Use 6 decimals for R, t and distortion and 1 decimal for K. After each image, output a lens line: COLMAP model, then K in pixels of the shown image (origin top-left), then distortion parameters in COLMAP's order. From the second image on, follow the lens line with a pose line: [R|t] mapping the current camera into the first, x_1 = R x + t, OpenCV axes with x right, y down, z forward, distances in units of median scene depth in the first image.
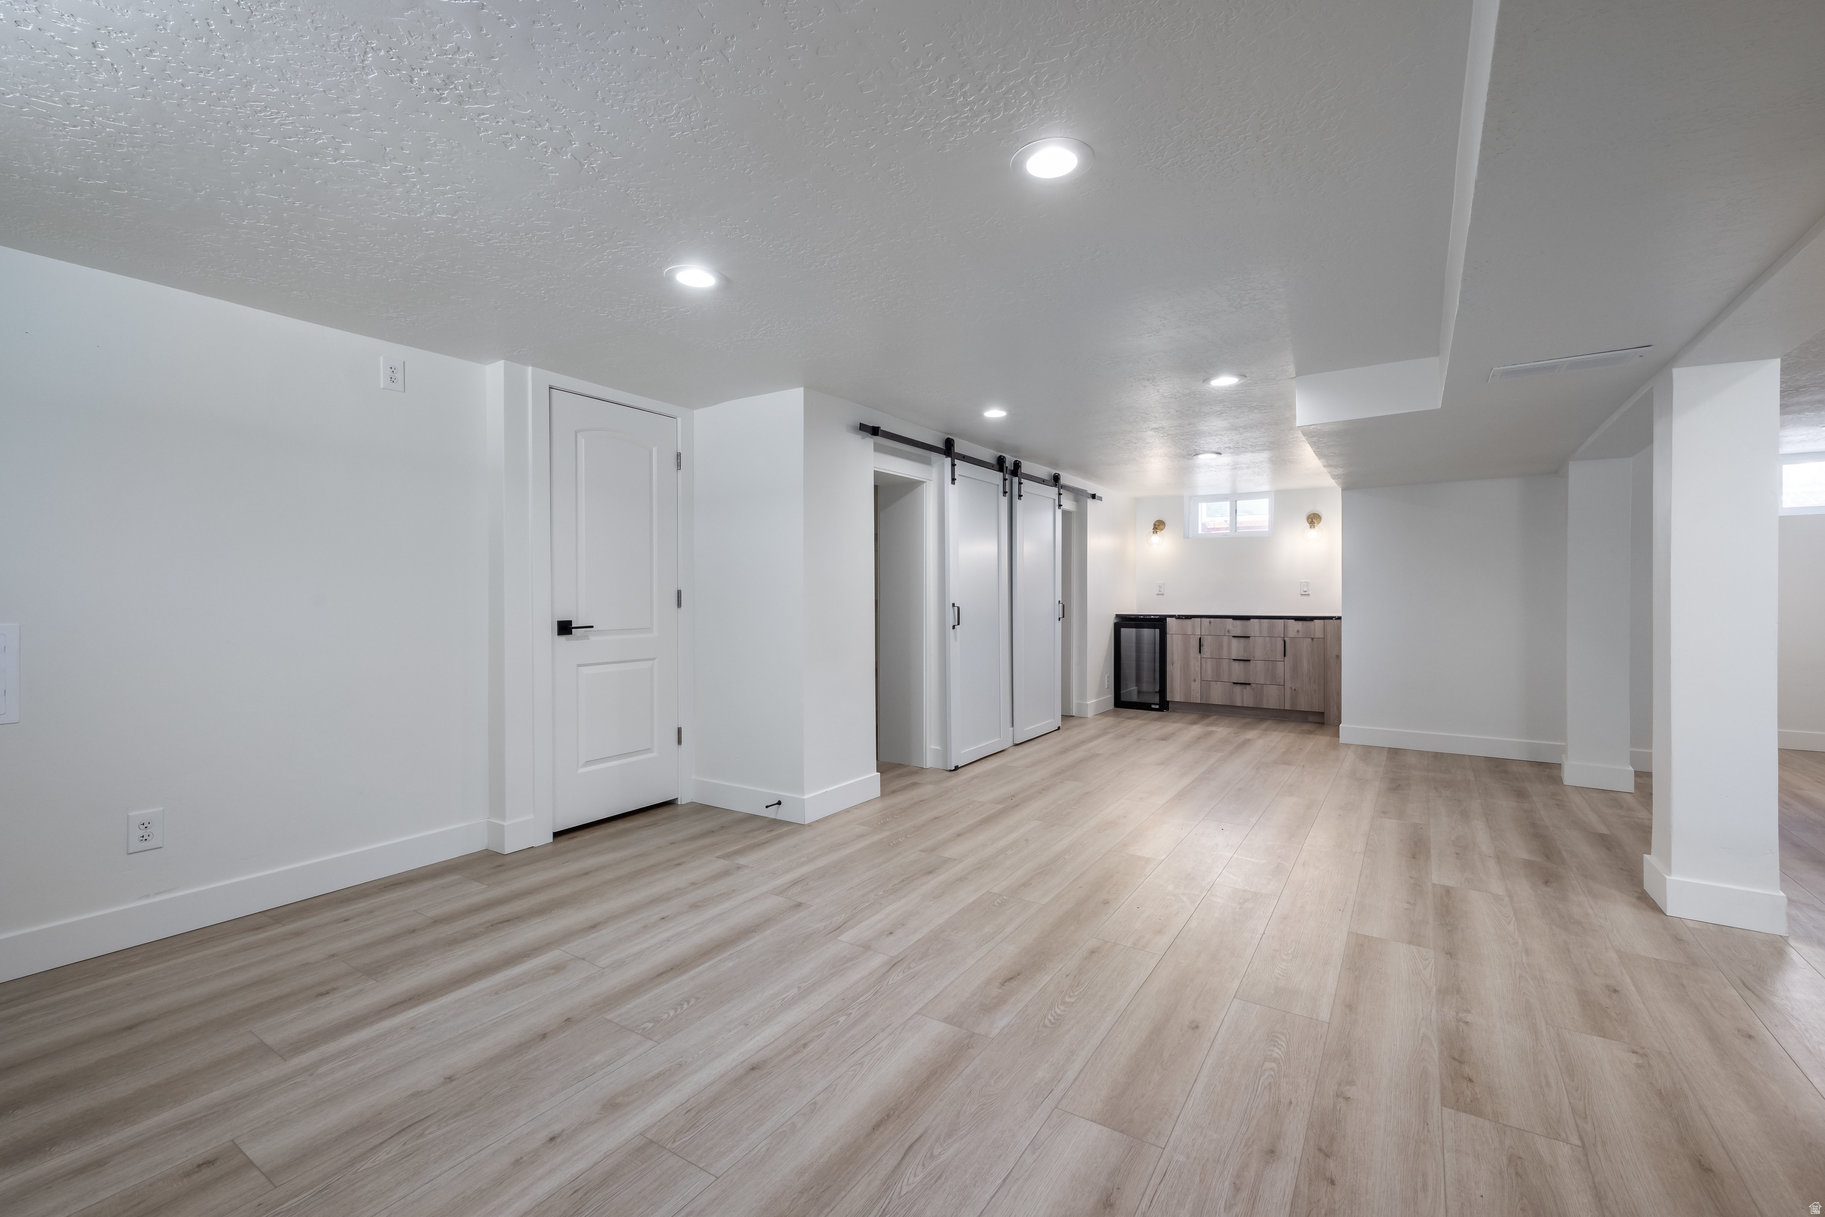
lens RADIAL K [[774.7, 0, 914.5], [0, 774.7, 597.0], [0, 0, 1]] dist [0.015773, 0.000272]
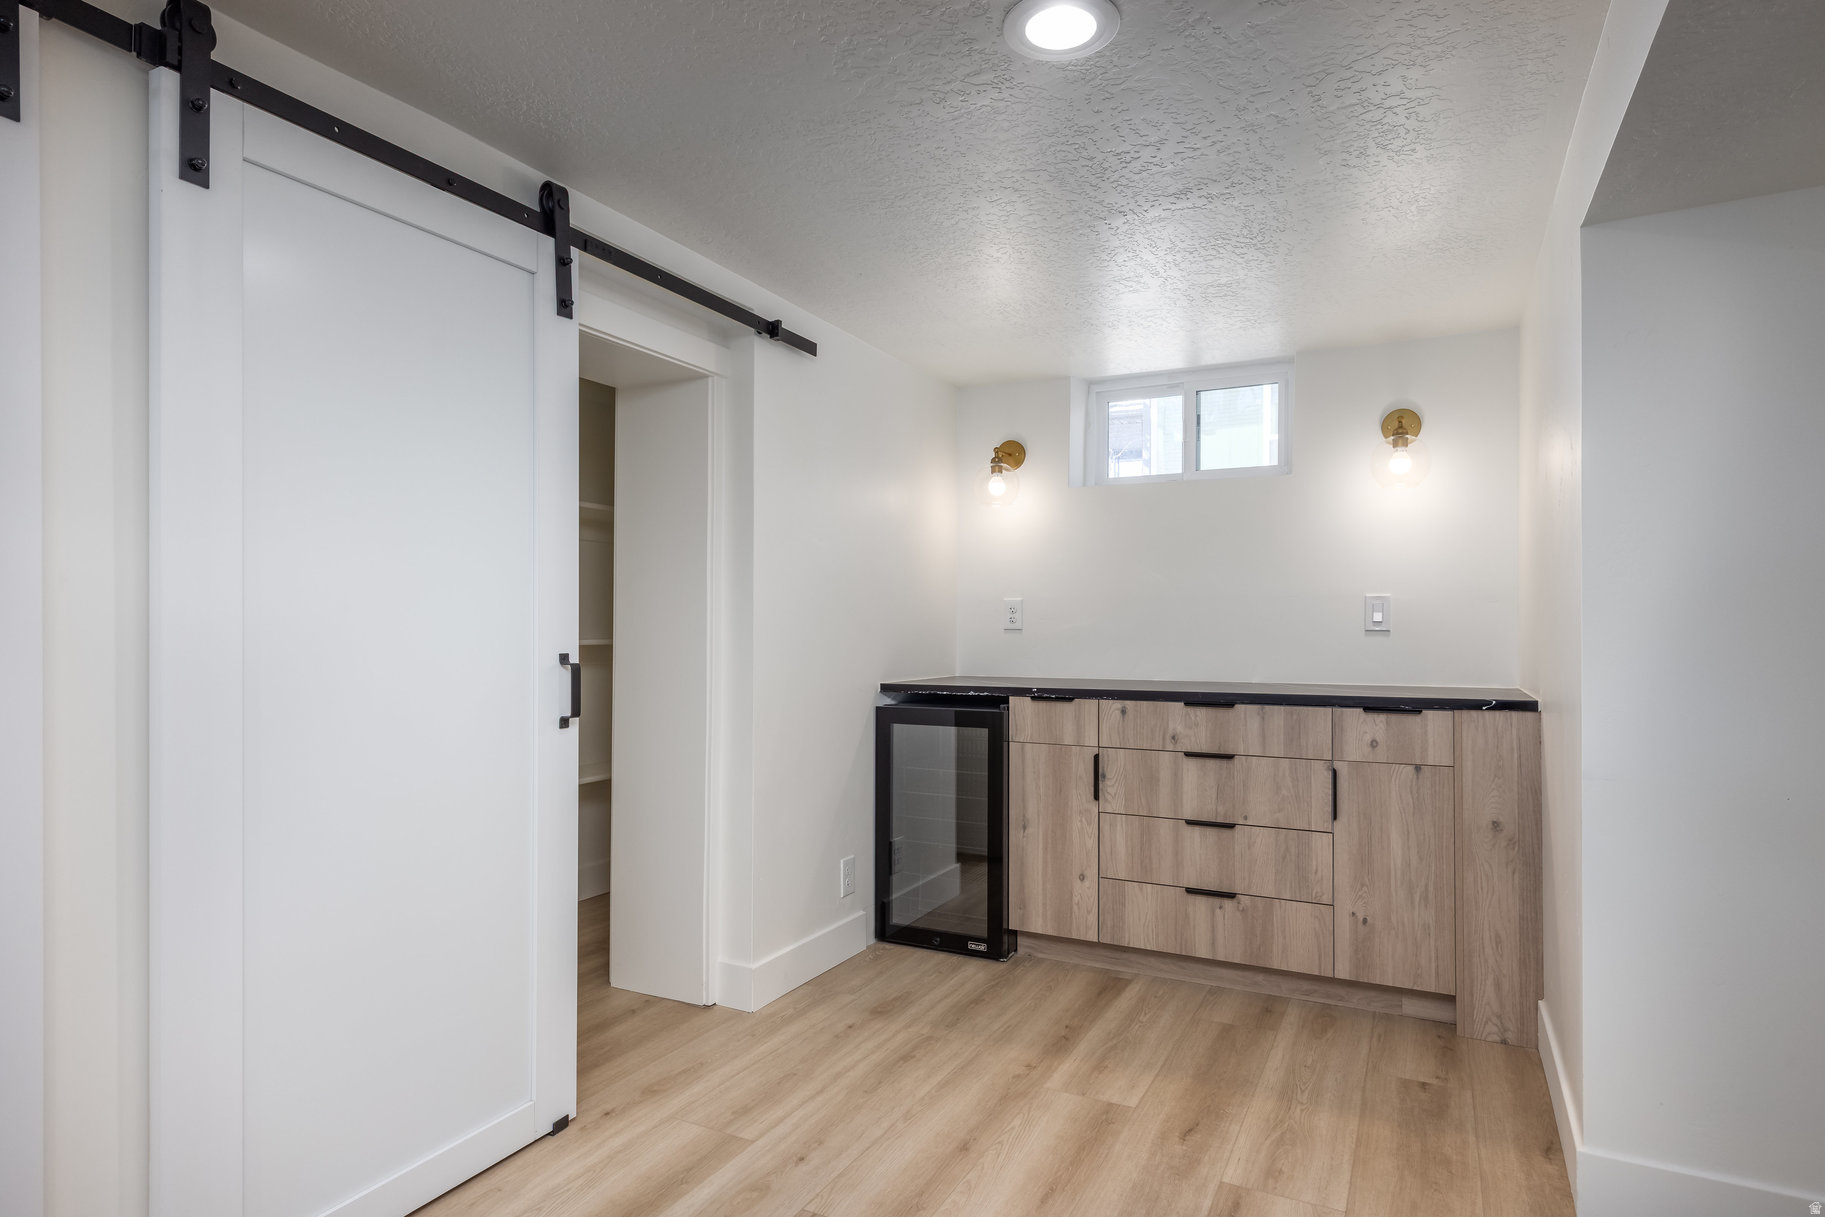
lens RADIAL K [[967.1, 0, 916.6], [0, 967.1, 625.4], [0, 0, 1]] dist [0.000386, 0.000036]
pose [[0.995071, 0.001359, 0.099159, 0.246959], [-0.001107, 0.999996, -0.002590, -0.004683], [-0.099162, 0.002468, 0.995068, 0.581962]]
